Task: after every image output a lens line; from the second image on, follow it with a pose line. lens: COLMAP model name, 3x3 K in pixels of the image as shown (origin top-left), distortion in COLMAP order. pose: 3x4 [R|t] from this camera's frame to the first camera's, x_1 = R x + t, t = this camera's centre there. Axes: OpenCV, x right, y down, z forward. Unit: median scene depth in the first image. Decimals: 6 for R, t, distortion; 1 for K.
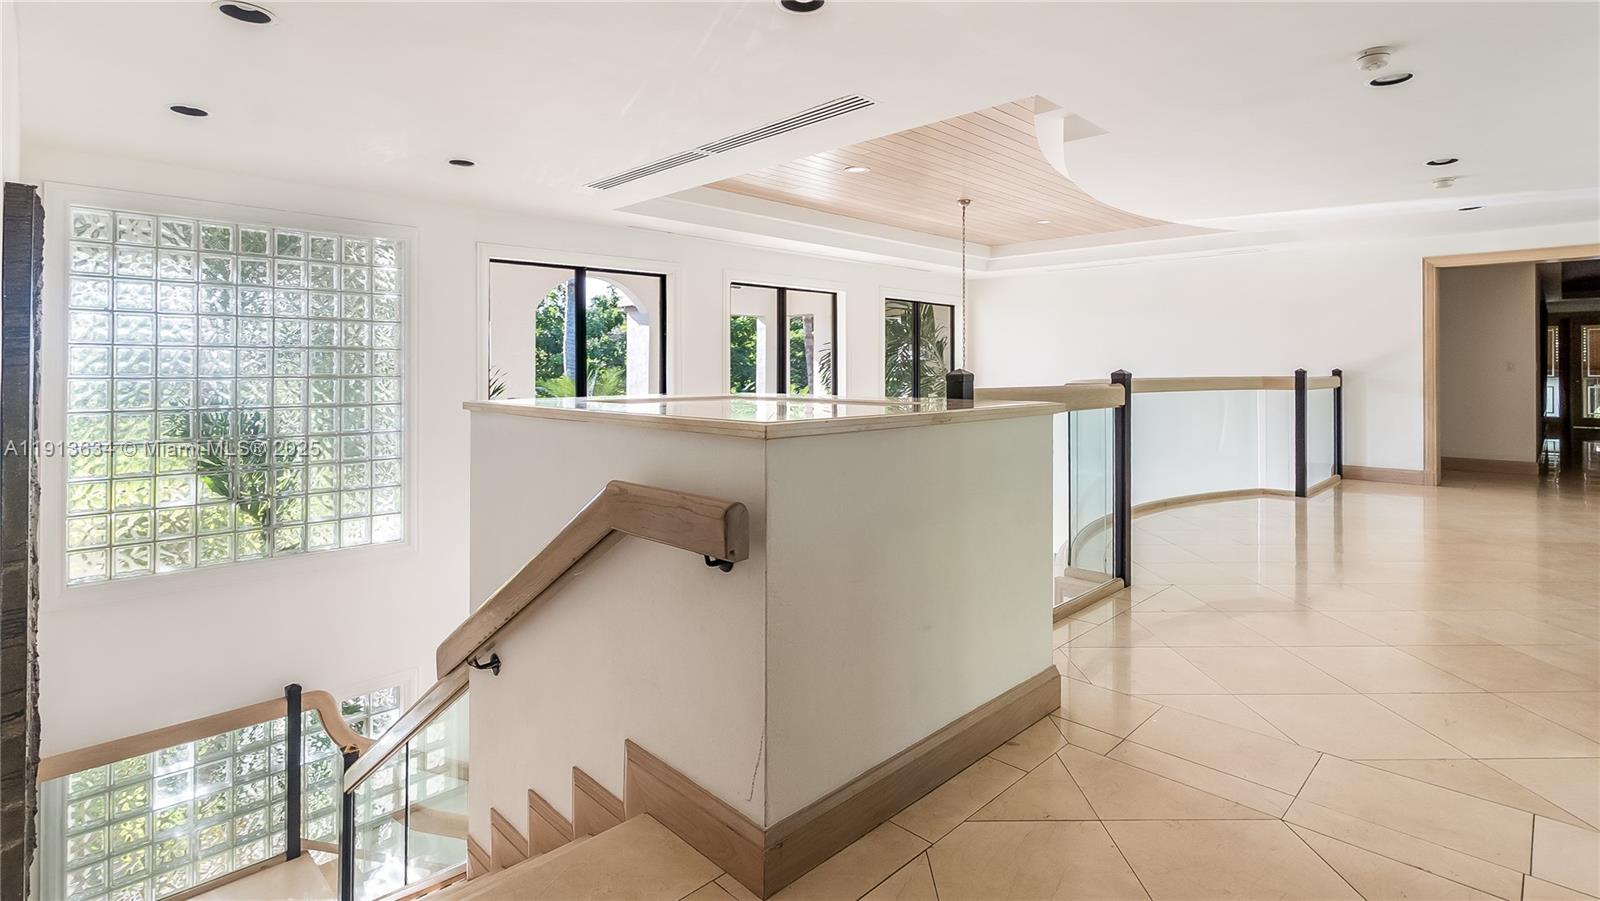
lens RADIAL K [[771.8, 0, 807.9], [0, 771.8, 356.3], [0, 0, 1]] dist [-0.002387, -0.000344]
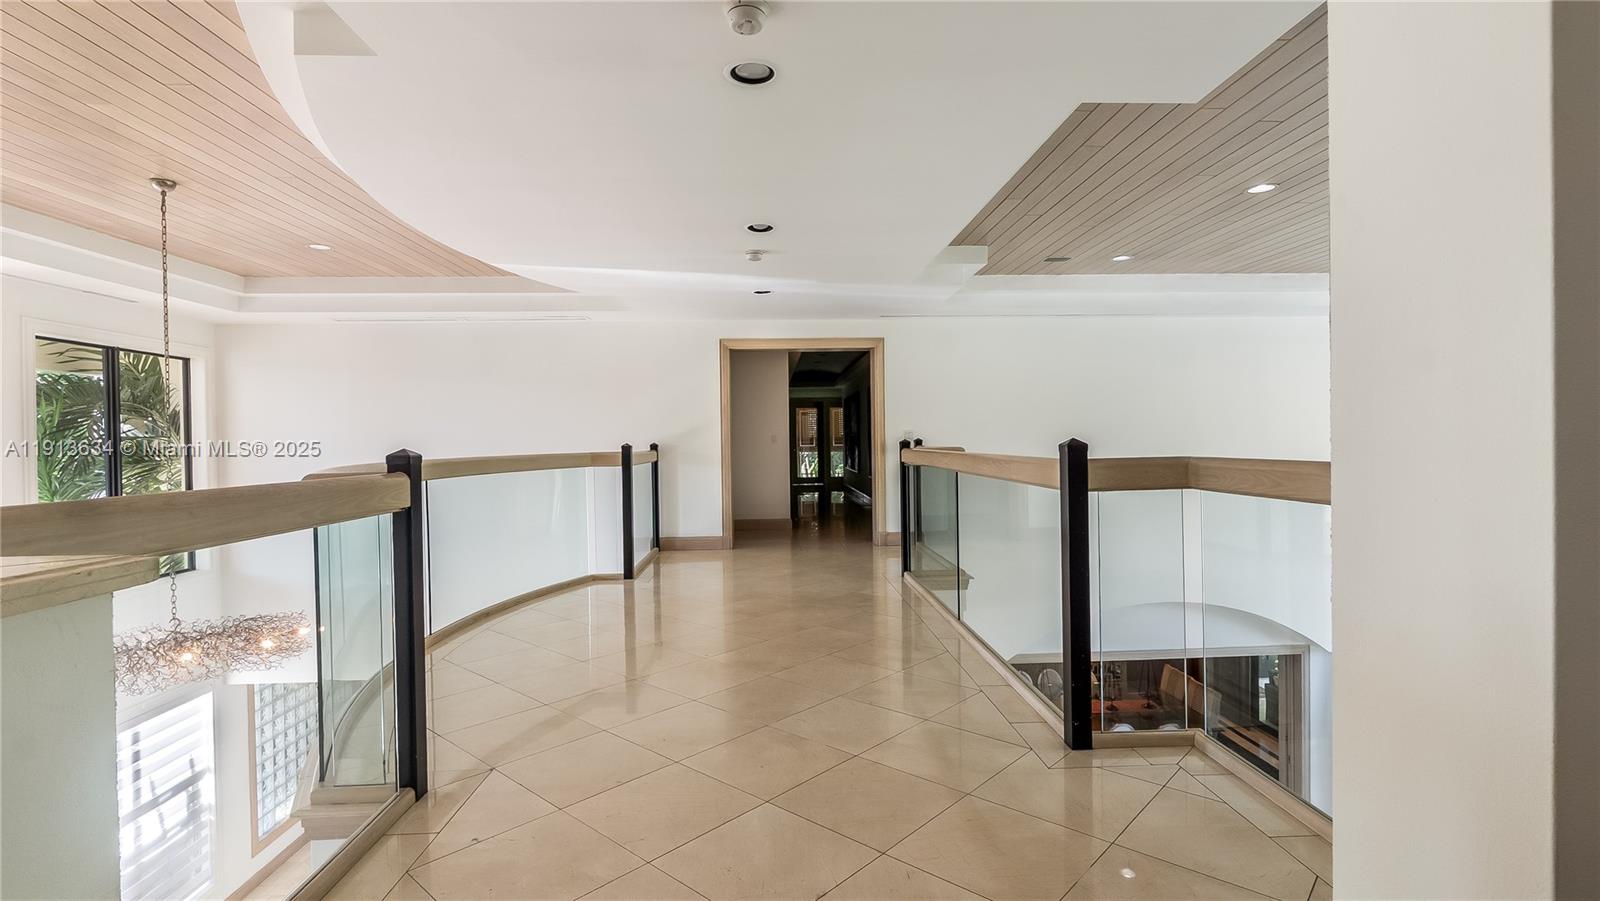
lens RADIAL K [[743.7, 0, 799.1], [0, 743.7, 463.4], [0, 0, 1]] dist [-0.005941, 0.000617]
pose [[0.679164, -0.031542, 0.733309, 0.110125], [0.000653, 0.999102, 0.042369, 0.002023], [-0.733986, -0.028296, 0.678574, 0.217266]]
